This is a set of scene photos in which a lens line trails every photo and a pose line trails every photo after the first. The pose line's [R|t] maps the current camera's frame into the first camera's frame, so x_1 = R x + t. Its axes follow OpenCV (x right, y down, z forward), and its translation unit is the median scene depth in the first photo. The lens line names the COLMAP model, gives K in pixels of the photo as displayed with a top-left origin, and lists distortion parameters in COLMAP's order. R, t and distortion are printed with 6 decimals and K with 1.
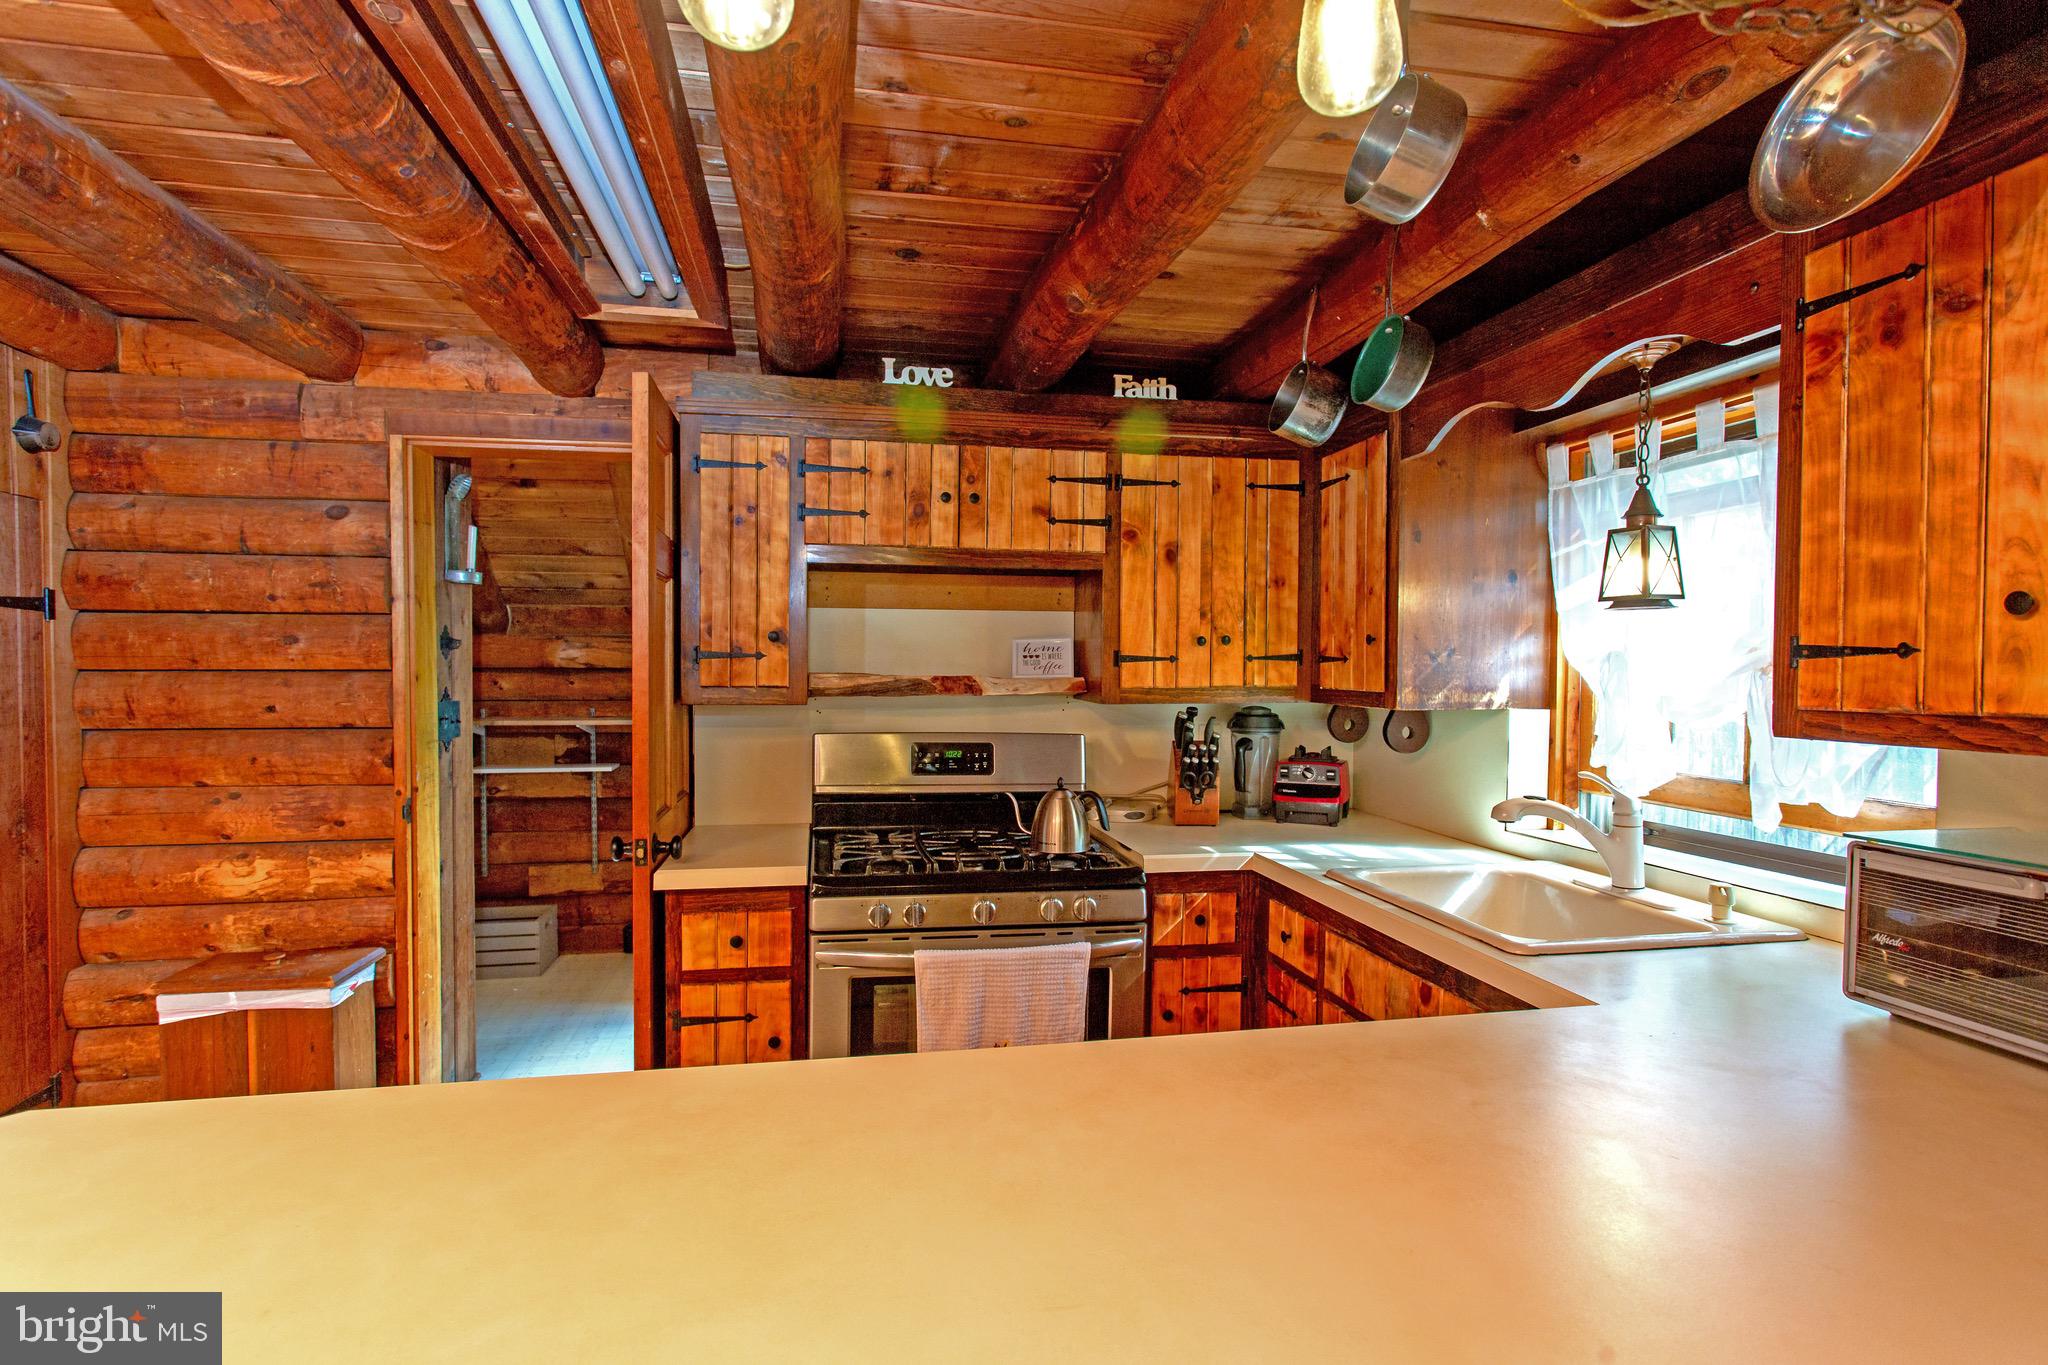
lens RADIAL K [[1014.4, 0, 1019.7], [0, 1014.4, 687.8], [0, 0, 1]] dist [-0.017496, 0.008483]
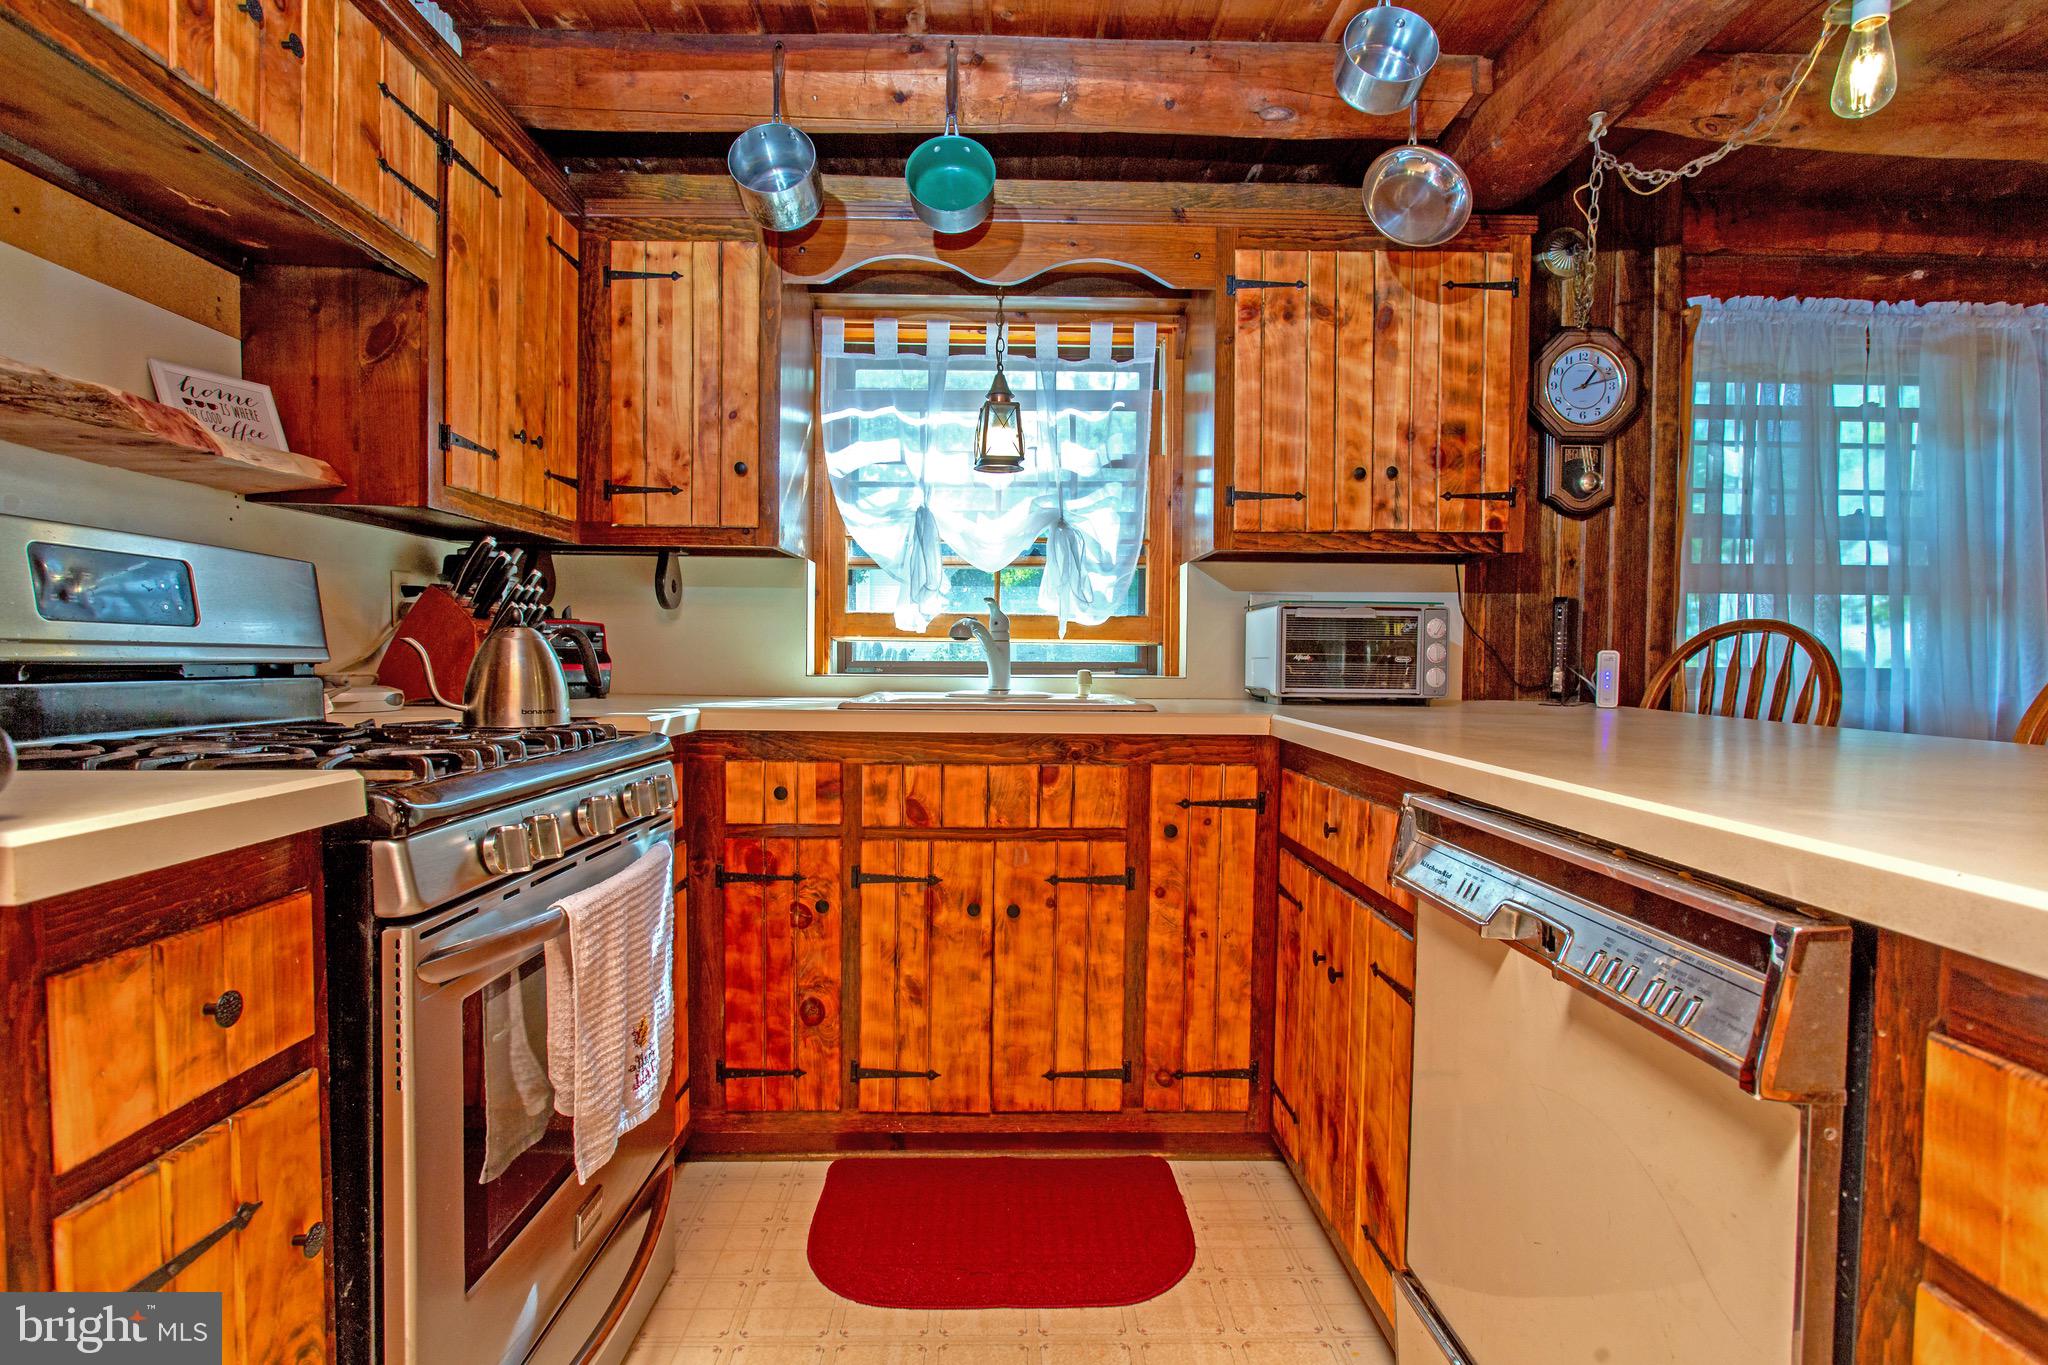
lens RADIAL K [[1014.4, 0, 1014.1], [0, 1014.4, 692.9], [0, 0, 1]] dist [-0.017496, 0.008483]
pose [[0.167695, -0.040911, 0.984990, -0.634986], [0.013637, 0.999139, 0.039177, 0.149540], [-0.985745, 0.006862, 0.168109, 0.758224]]
